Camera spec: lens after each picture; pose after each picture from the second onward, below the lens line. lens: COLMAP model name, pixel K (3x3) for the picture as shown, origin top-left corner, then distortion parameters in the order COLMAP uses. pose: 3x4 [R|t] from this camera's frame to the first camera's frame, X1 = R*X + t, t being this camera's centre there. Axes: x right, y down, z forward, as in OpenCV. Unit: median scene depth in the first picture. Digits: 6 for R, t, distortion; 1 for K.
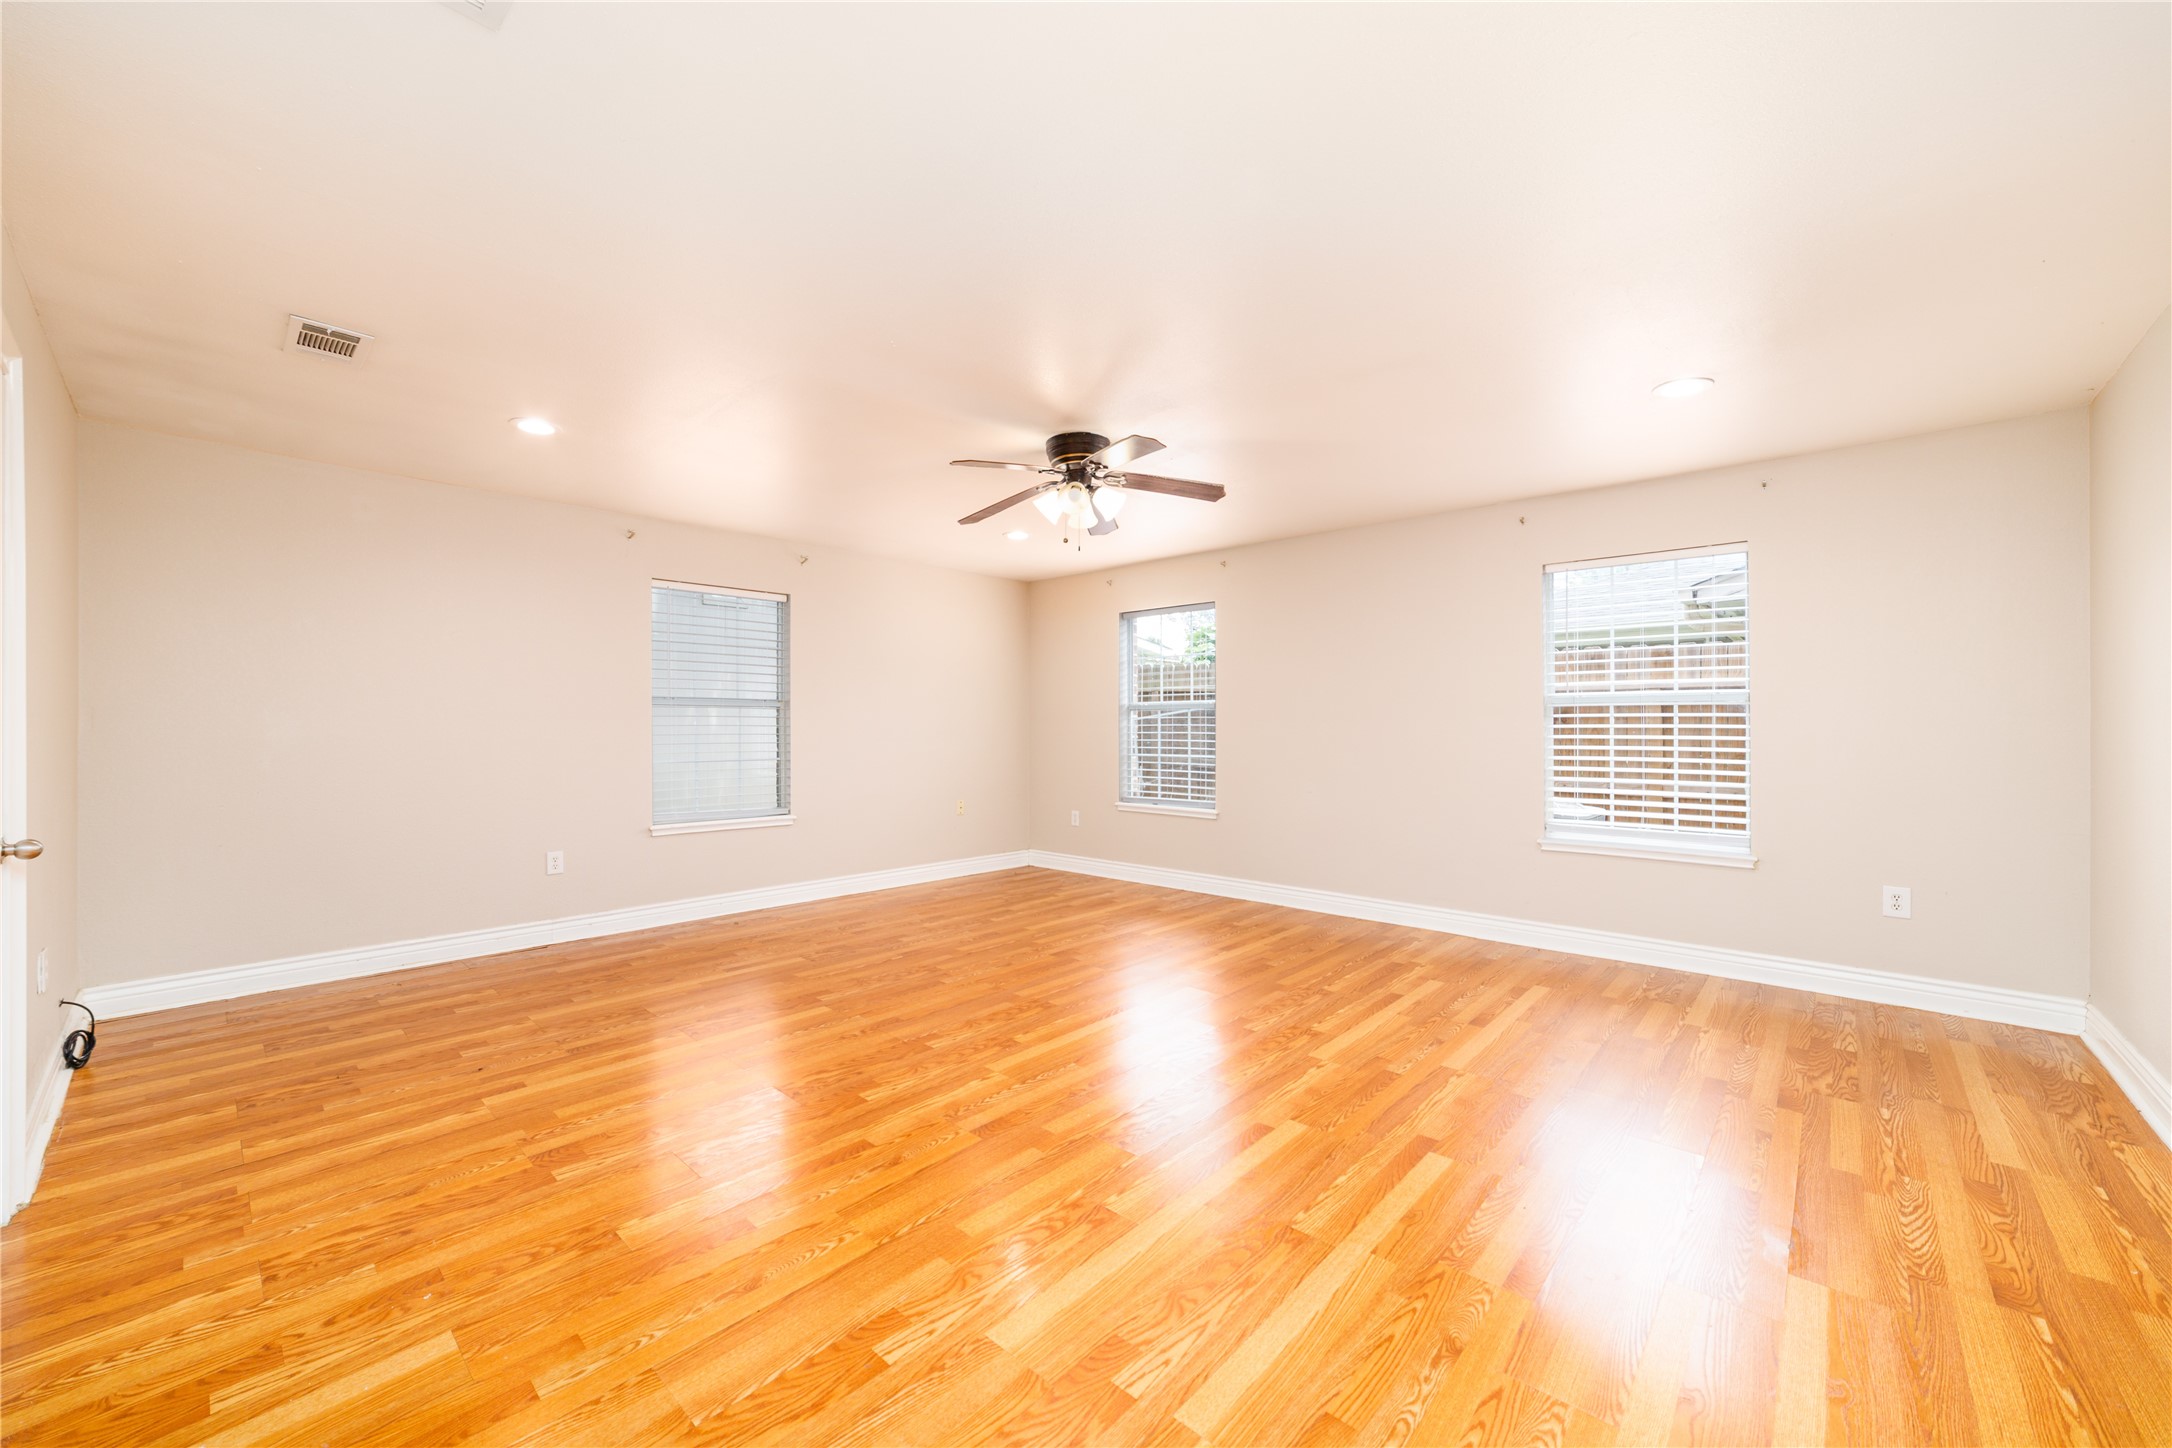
lens RADIAL K [[834.4, 0, 1085.0], [0, 834.4, 722.1], [0, 0, 1]] dist [-0.017194, 0.004207]
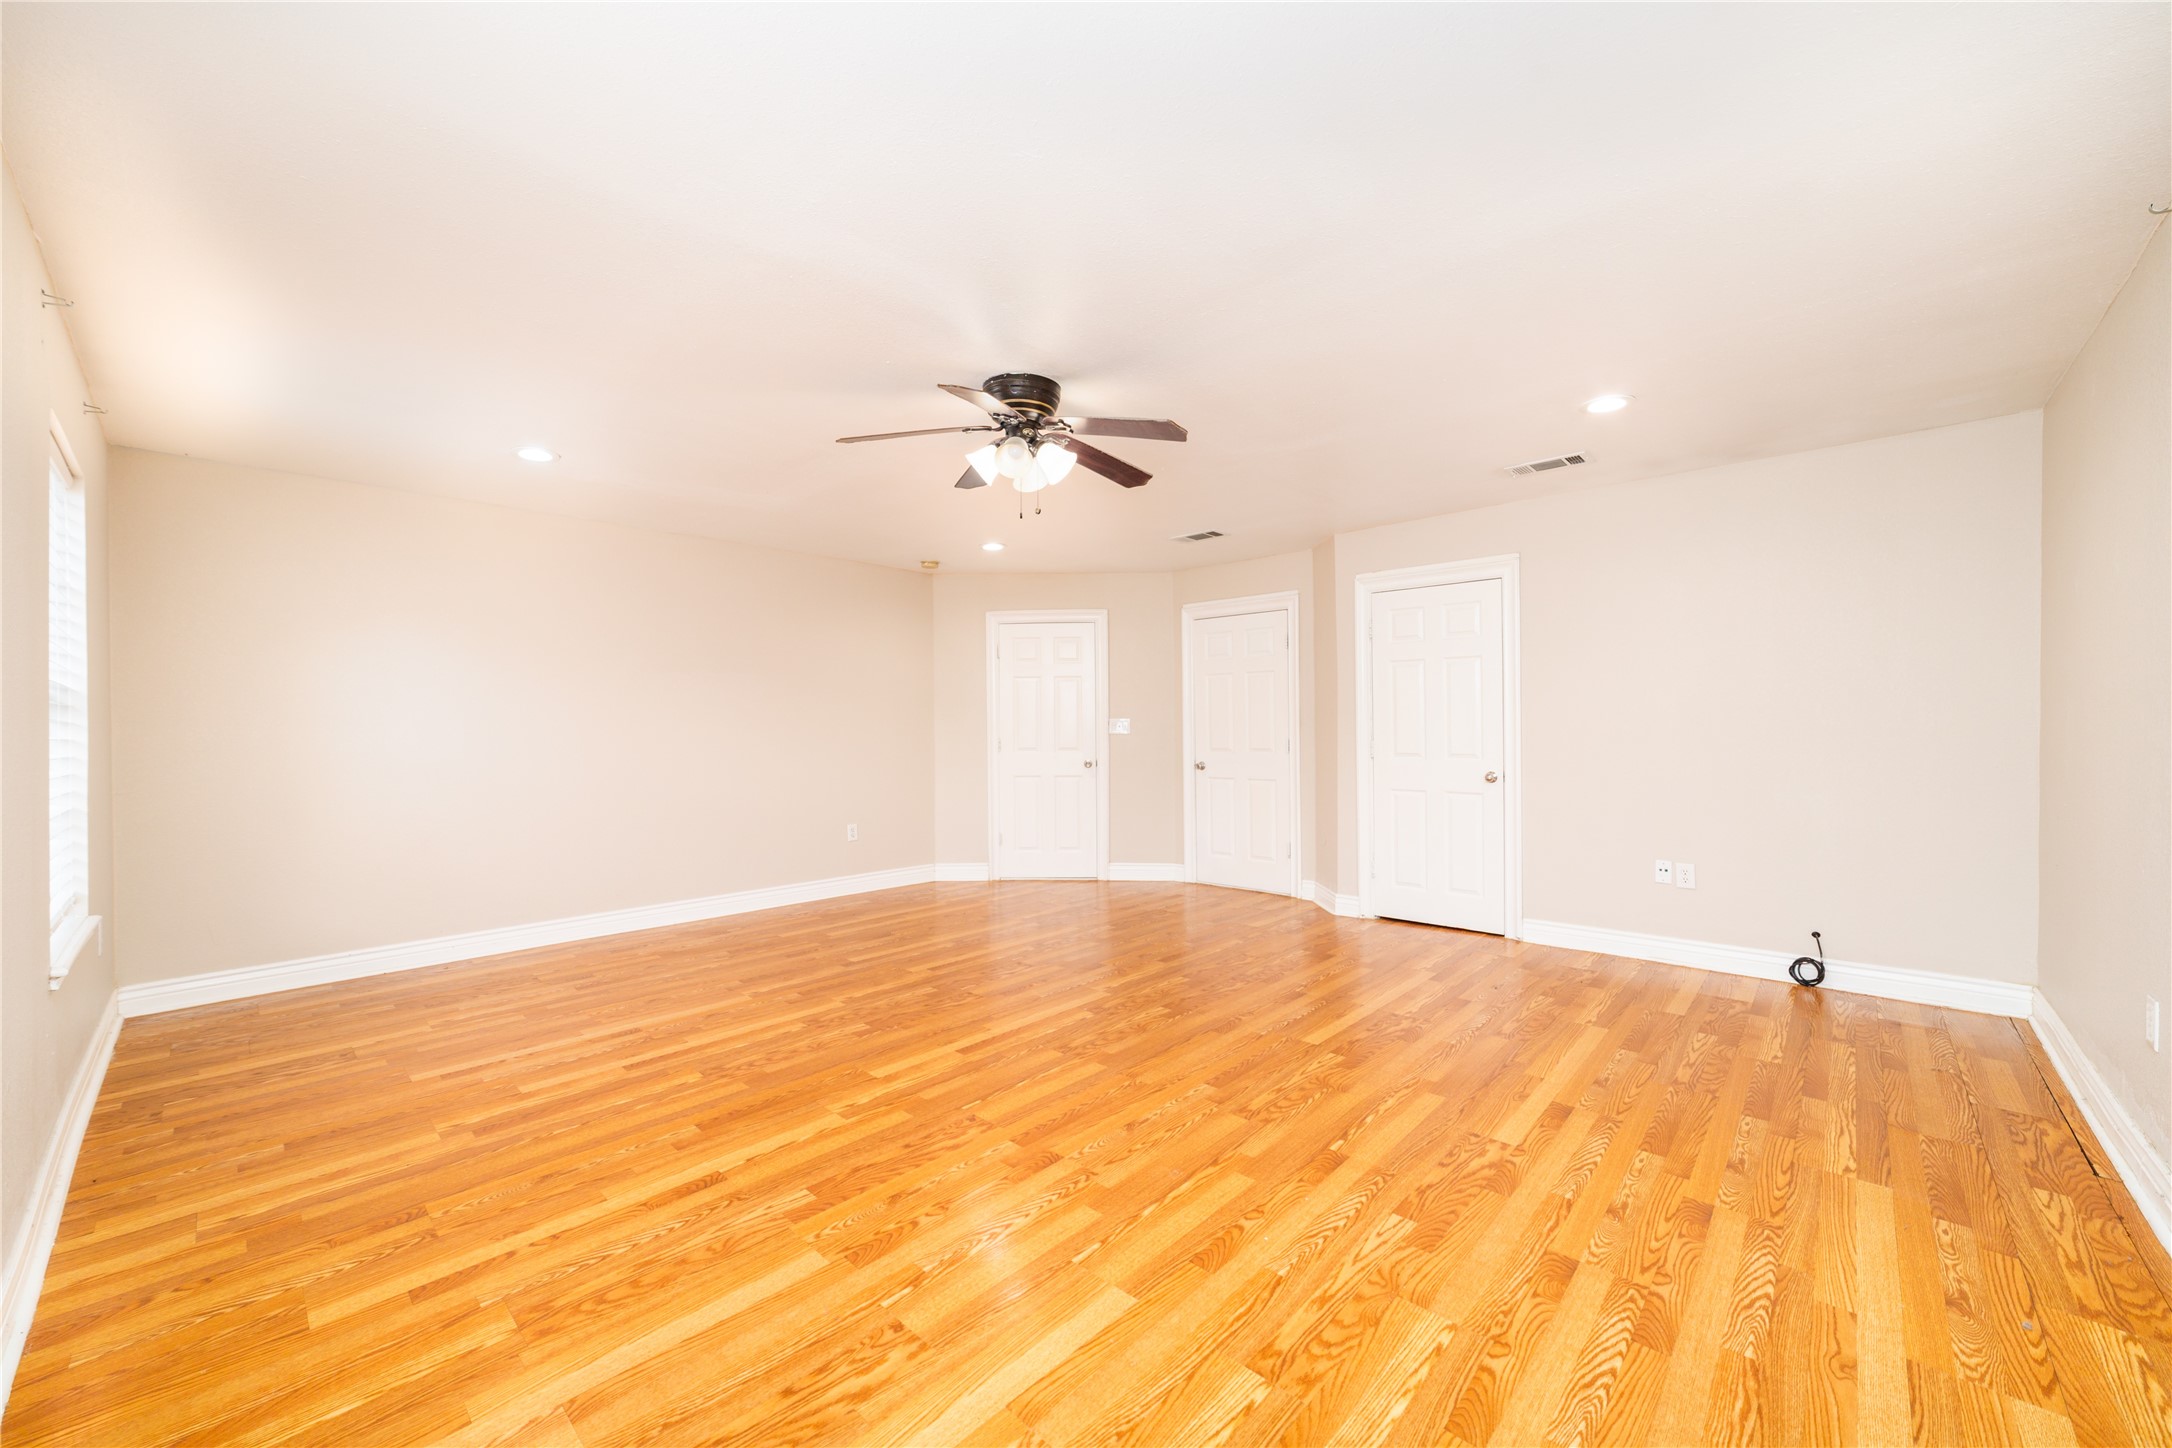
lens RADIAL K [[834.4, 0, 1085.4], [0, 834.4, 726.5], [0, 0, 1]] dist [-0.017194, 0.004207]
pose [[-0.999932, 0.007737, 0.008753, -0.077300], [0.007680, 0.999949, -0.006591, 0.007748], [-0.008804, -0.006523, -0.999940, 1.851089]]
